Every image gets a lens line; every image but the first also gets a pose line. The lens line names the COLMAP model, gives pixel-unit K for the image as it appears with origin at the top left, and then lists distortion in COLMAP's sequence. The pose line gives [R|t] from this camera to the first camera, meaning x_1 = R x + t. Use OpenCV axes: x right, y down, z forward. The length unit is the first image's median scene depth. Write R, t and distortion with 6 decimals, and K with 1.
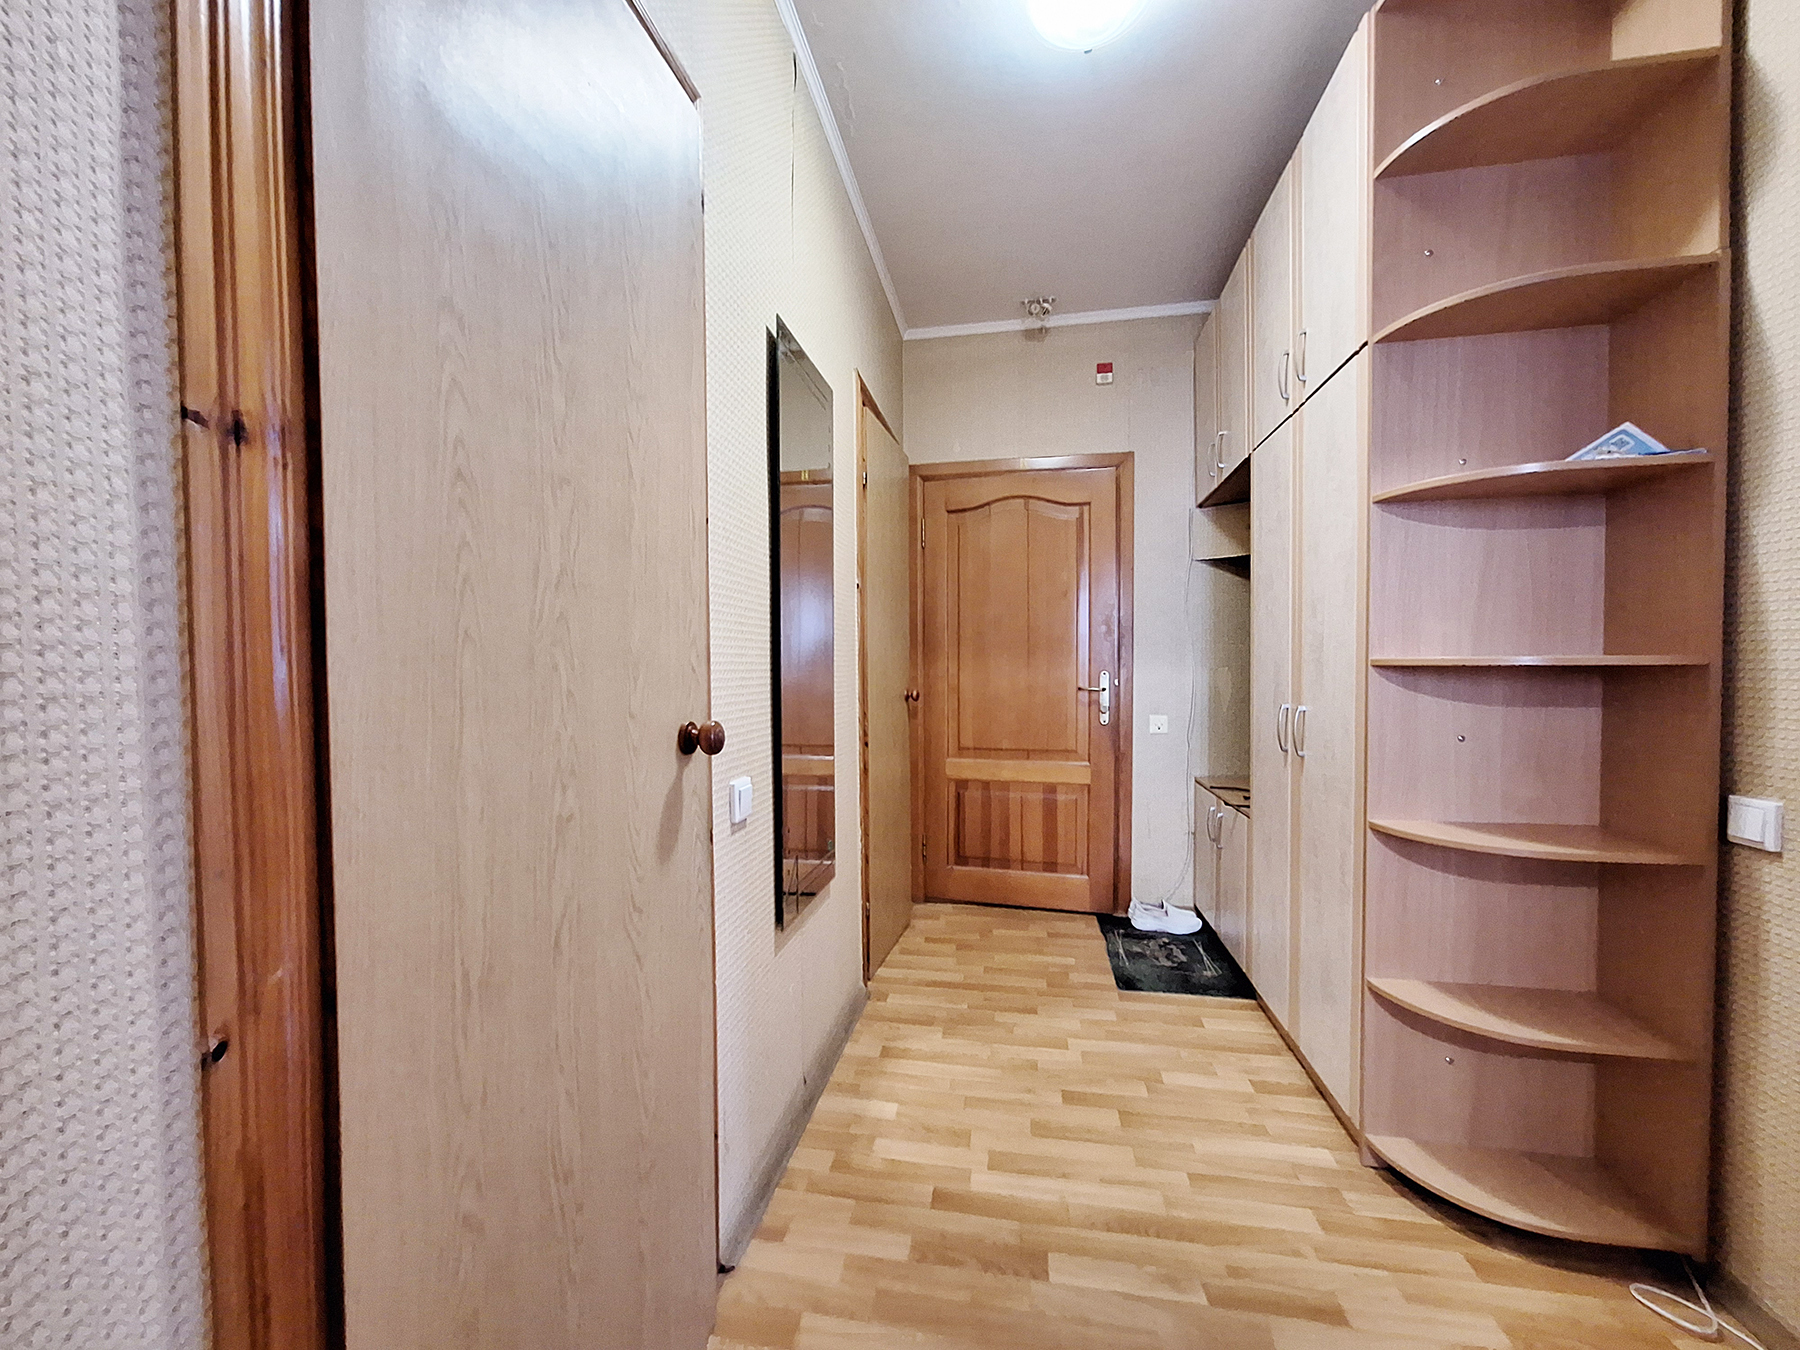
lens RADIAL K [[709.7, 0, 898.3], [0, 709.7, 687.2], [0, 0, 1]] dist [0.000750, -0.000206]
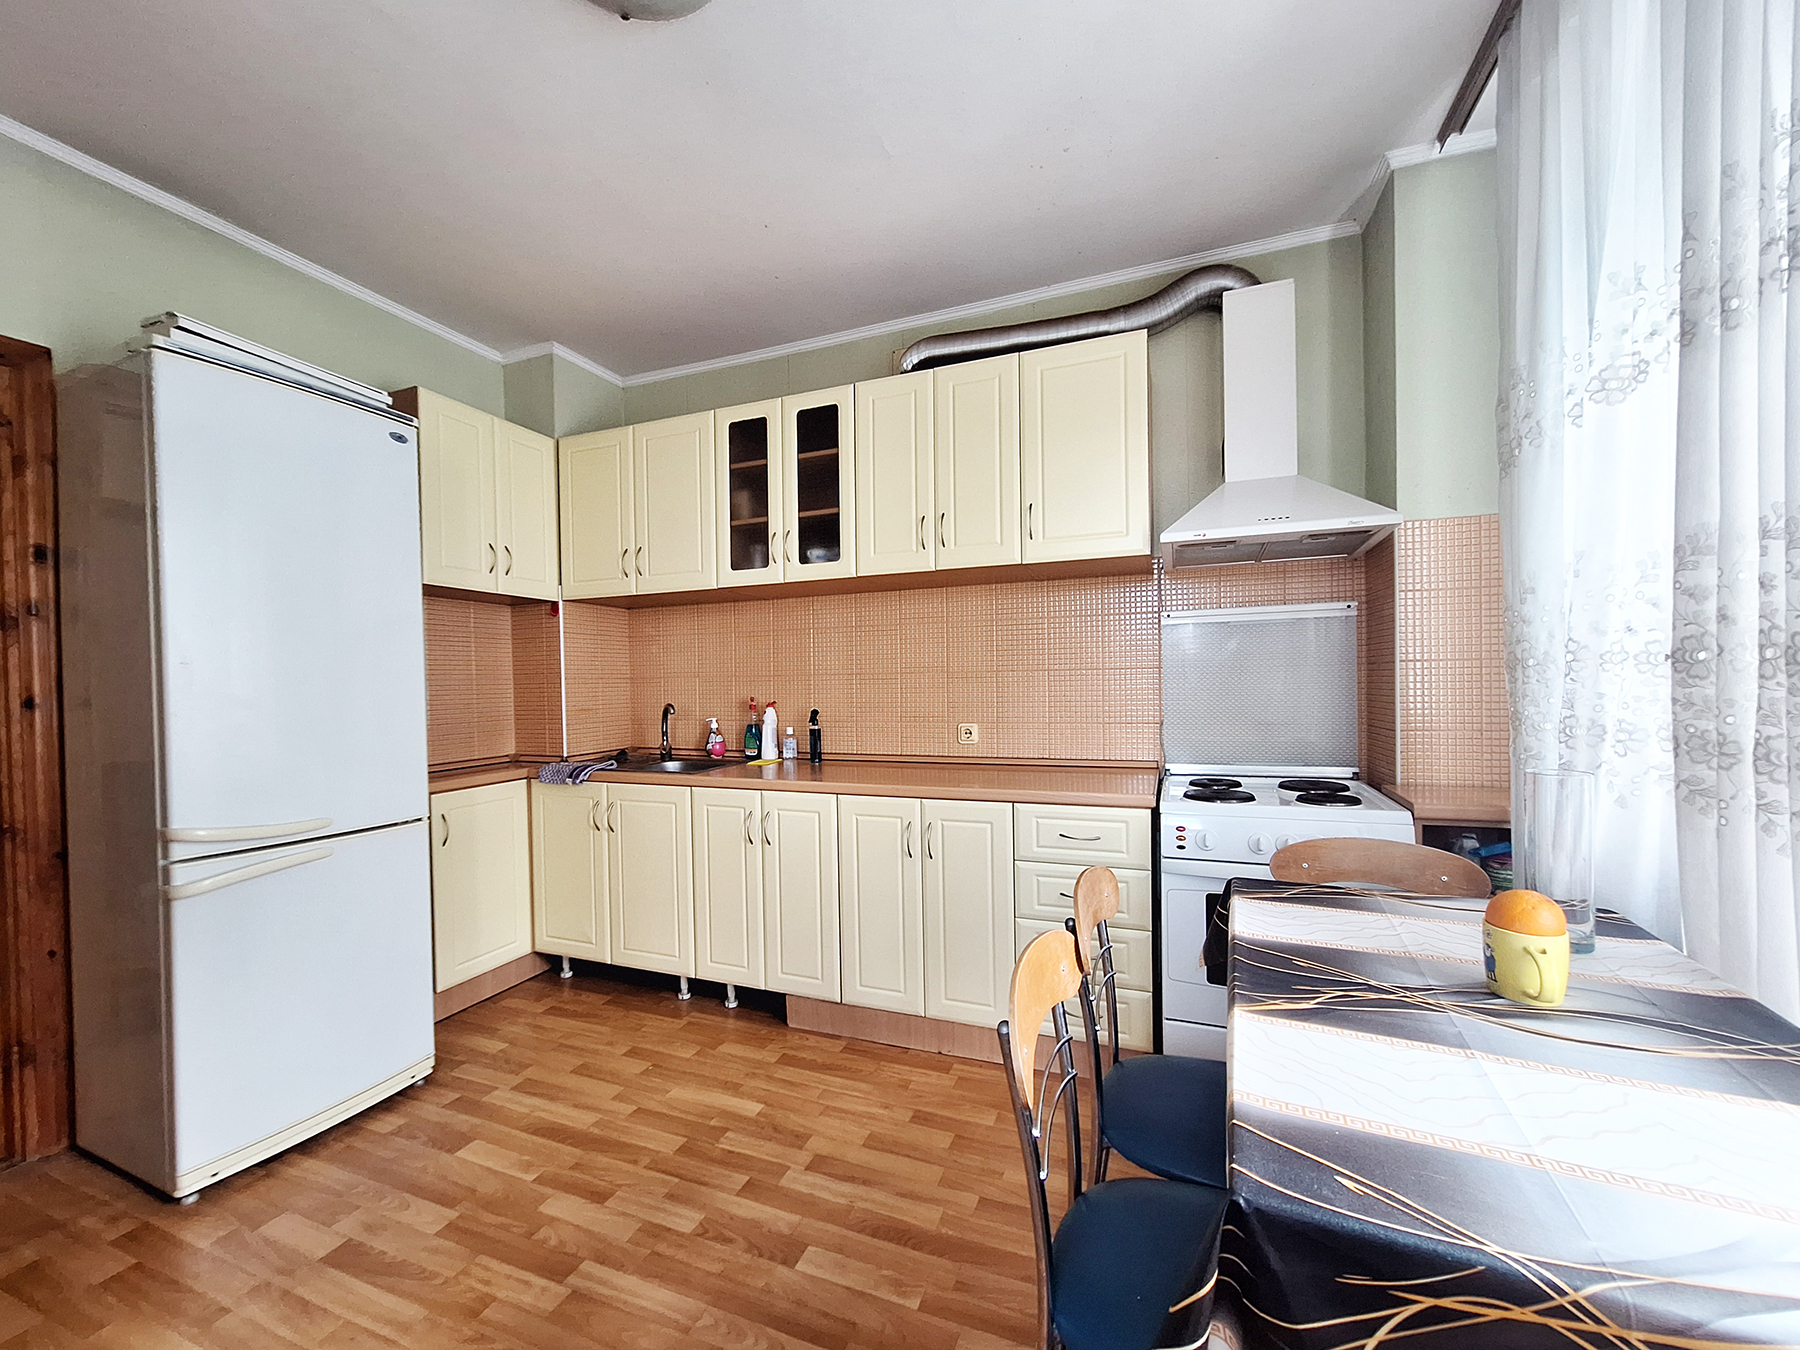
lens RADIAL K [[709.7, 0, 893.1], [0, 709.7, 669.2], [0, 0, 1]] dist [0.000750, -0.000206]
pose [[0.977740, -0.011888, -0.209483, 0.586063], [-0.004422, 0.997005, -0.077217, 0.007698], [0.209773, 0.076424, 0.974759, -0.093603]]
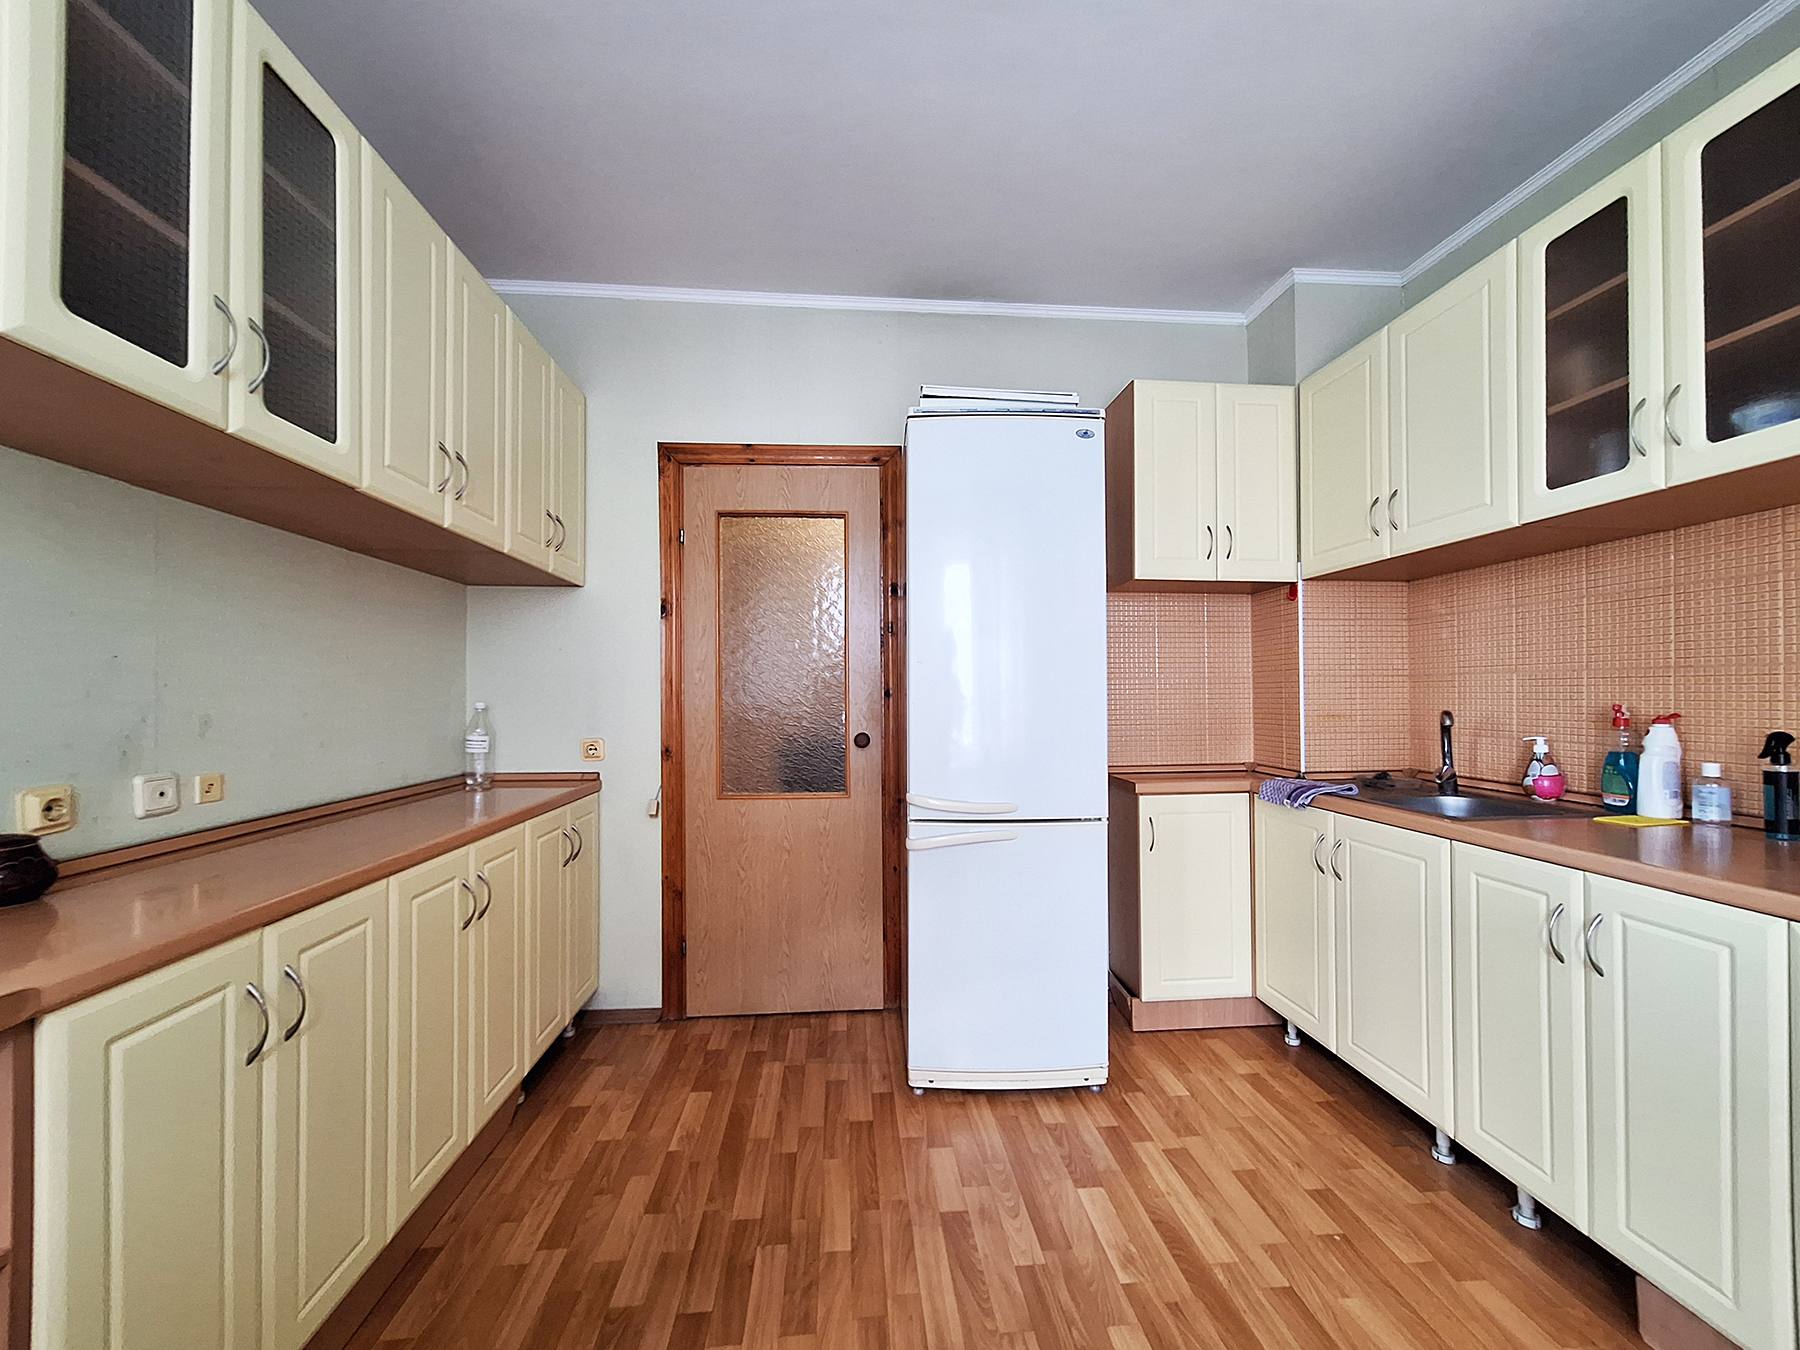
lens RADIAL K [[709.7, 0, 887.2], [0, 709.7, 684.4], [0, 0, 1]] dist [0.000750, -0.000206]
pose [[0.245920, -0.008608, -0.969252, 0.594749], [-0.058369, 0.998014, -0.023673, 0.002005], [0.967531, 0.062396, 0.244929, 0.141572]]
